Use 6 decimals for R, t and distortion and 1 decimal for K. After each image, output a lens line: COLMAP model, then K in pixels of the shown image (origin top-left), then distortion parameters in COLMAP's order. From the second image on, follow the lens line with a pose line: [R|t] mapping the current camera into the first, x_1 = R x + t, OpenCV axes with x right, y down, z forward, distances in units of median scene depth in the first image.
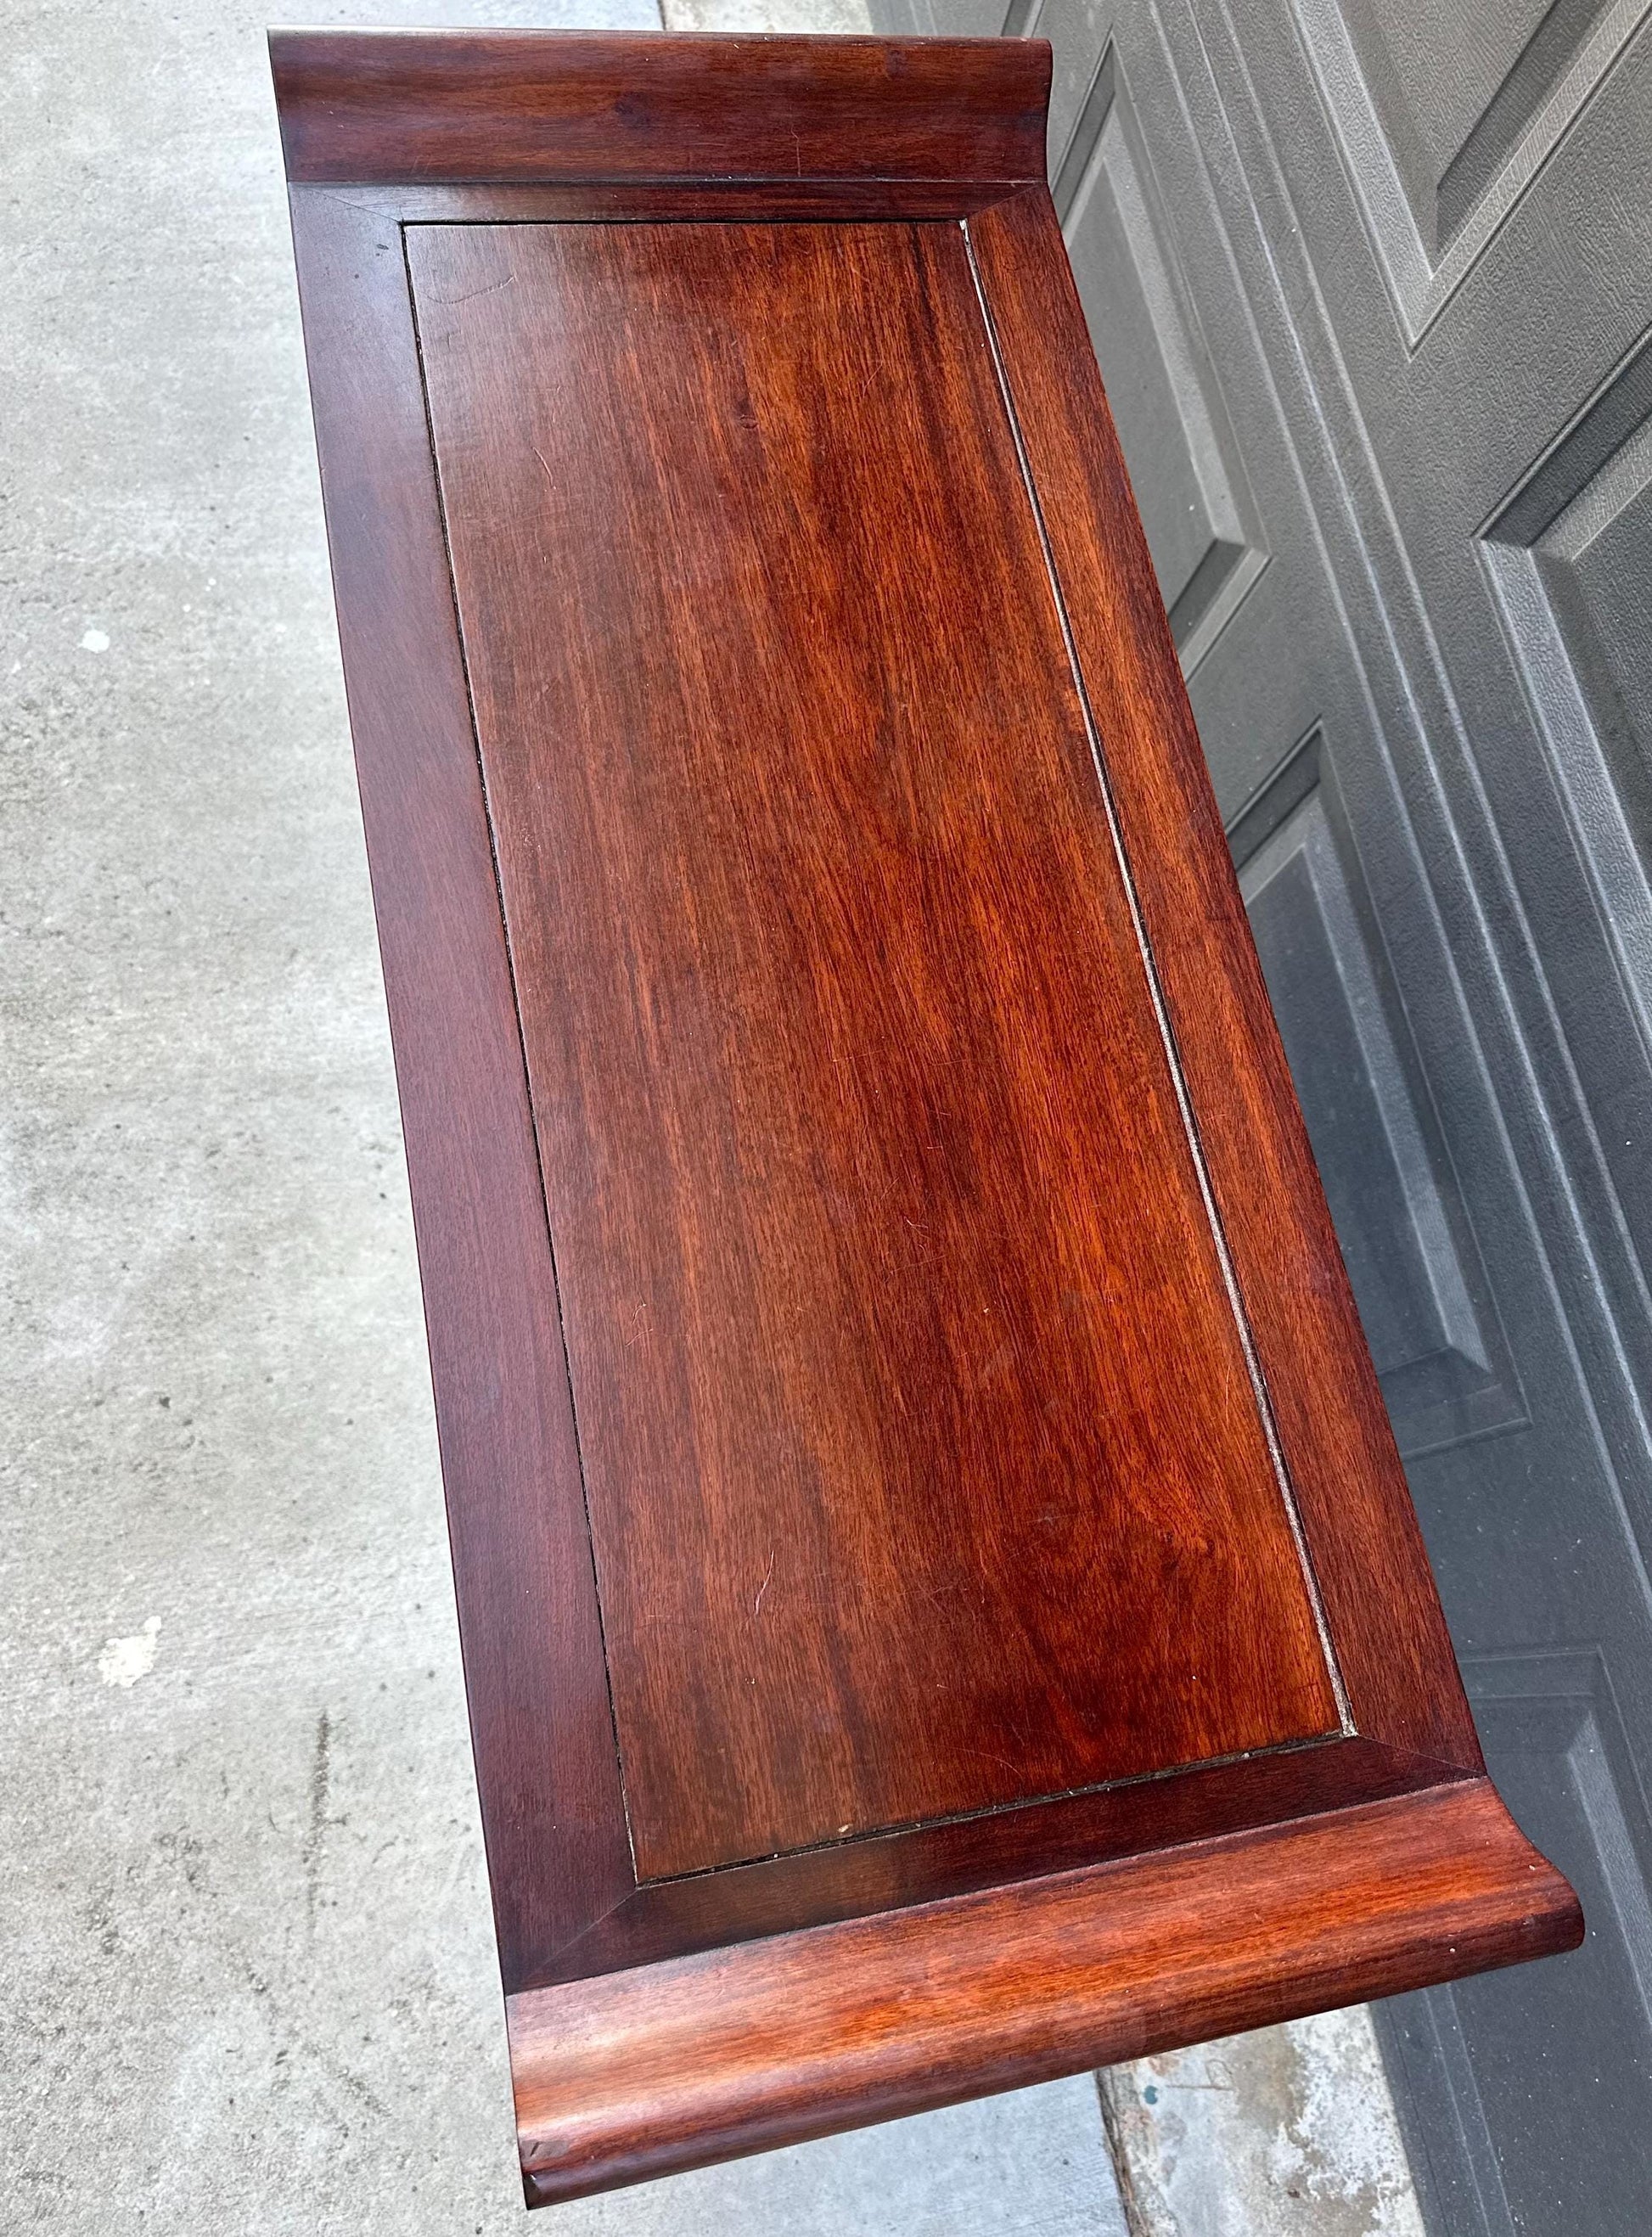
lens RADIAL K [[1767.0, 0, 821.0], [0, 1767.0, 1147.3], [0, 0, 1]] dist [0.005494, -0.030049]
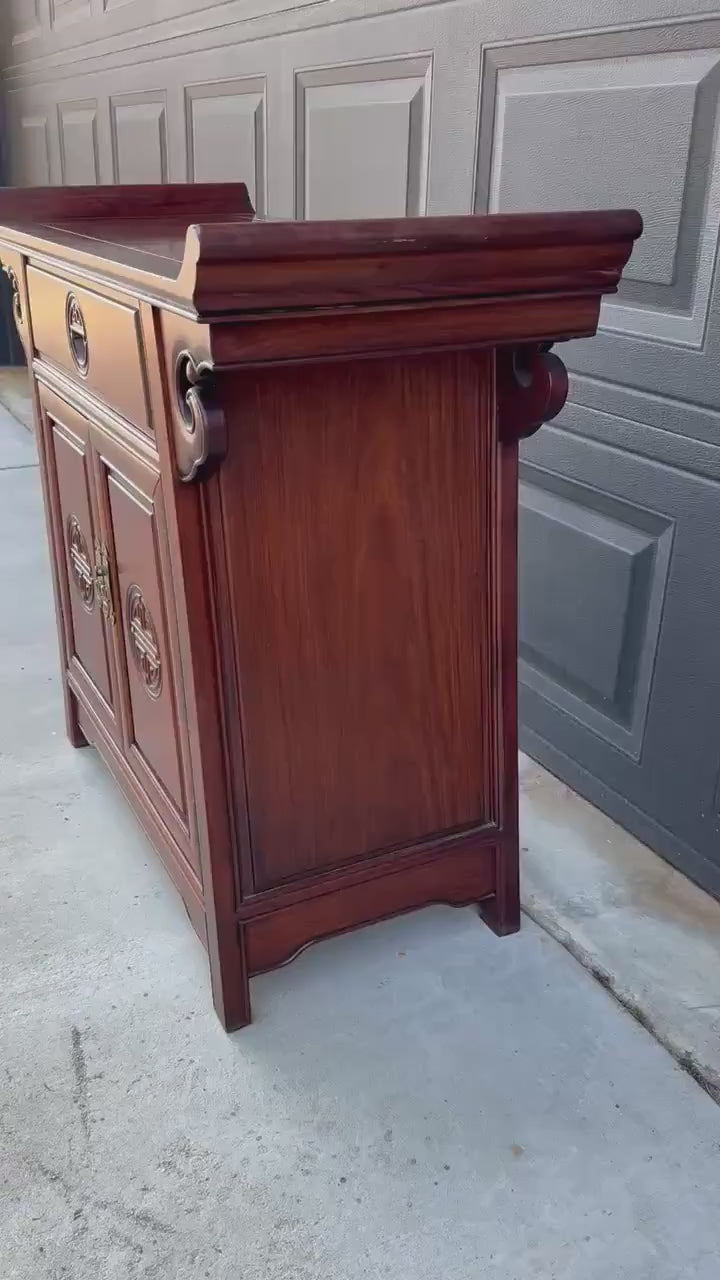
lens RADIAL K [[1130.4, 0, 351.4], [0, 1130.4, 636.7], [0, 0, 1]] dist [0.042104, -0.066658]
pose [[0.948274, -0.262486, 0.178544, -0.196707], [0.309942, 0.643897, -0.699524, 1.048036], [0.068651, 0.718678, 0.691946, 0.221597]]
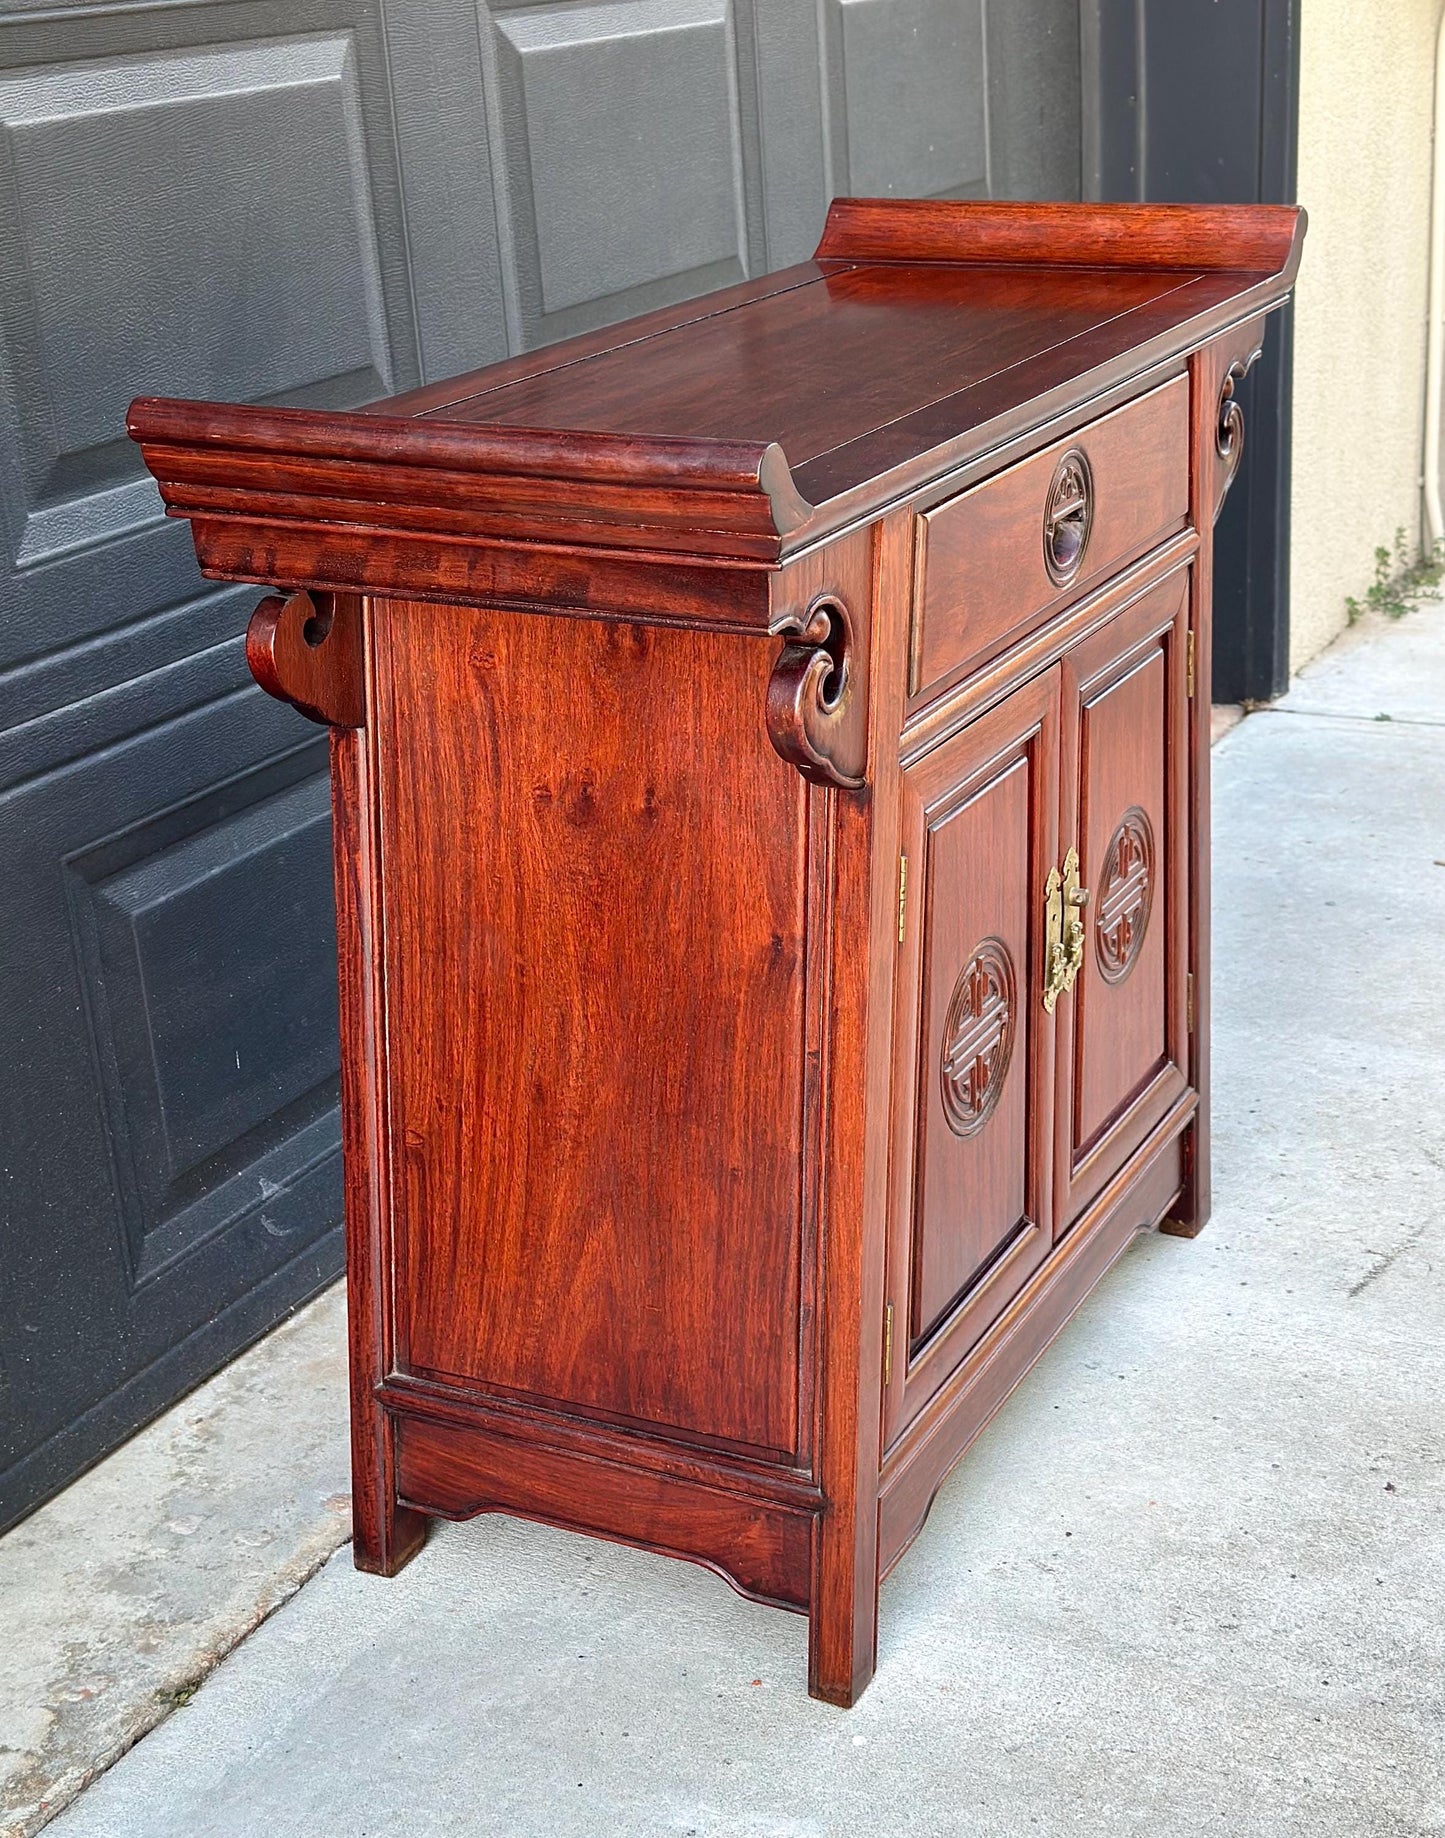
lens RADIAL K [[2755.1, 0, 761.7], [0, 2755.1, 973.1], [0, 0, 1]] dist [0.126044, 0.000000]
pose [[-0.792307, -0.350914, 0.499108, -0.966090], [0.540109, -0.022916, 0.841283, -1.577590], [-0.283781, 0.936127, 0.207688, 0.747828]]
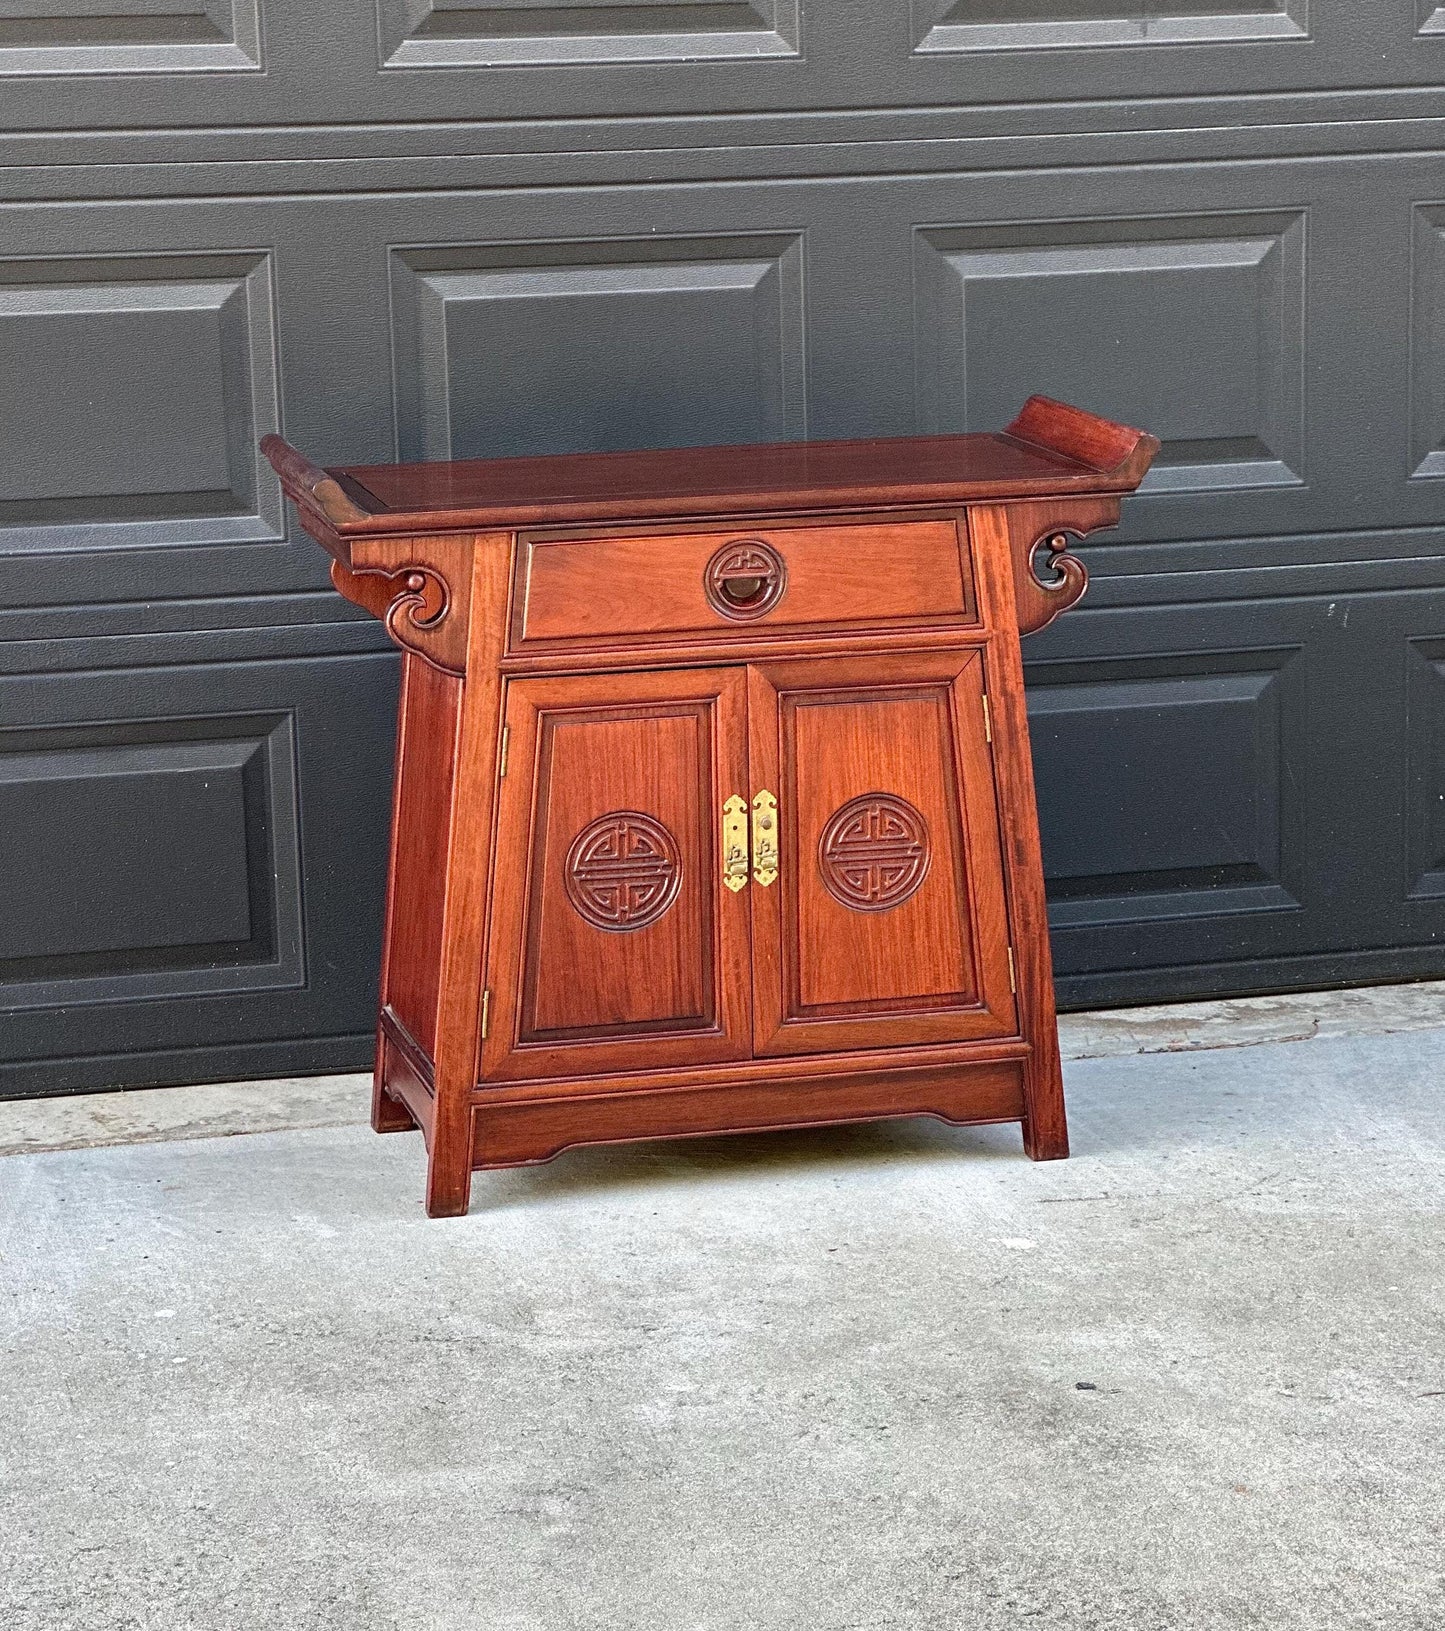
lens RADIAL K [[4487.8, 0, 780.4], [0, 4487.8, 852.0], [0, 0, 1]] dist [0.034340, 0.000000]
pose [[-0.078876, -0.374899, 0.923704, -4.463922], [0.947431, 0.260027, 0.186439, -0.791746], [-0.310084, 0.889852, 0.334681, -0.497429]]
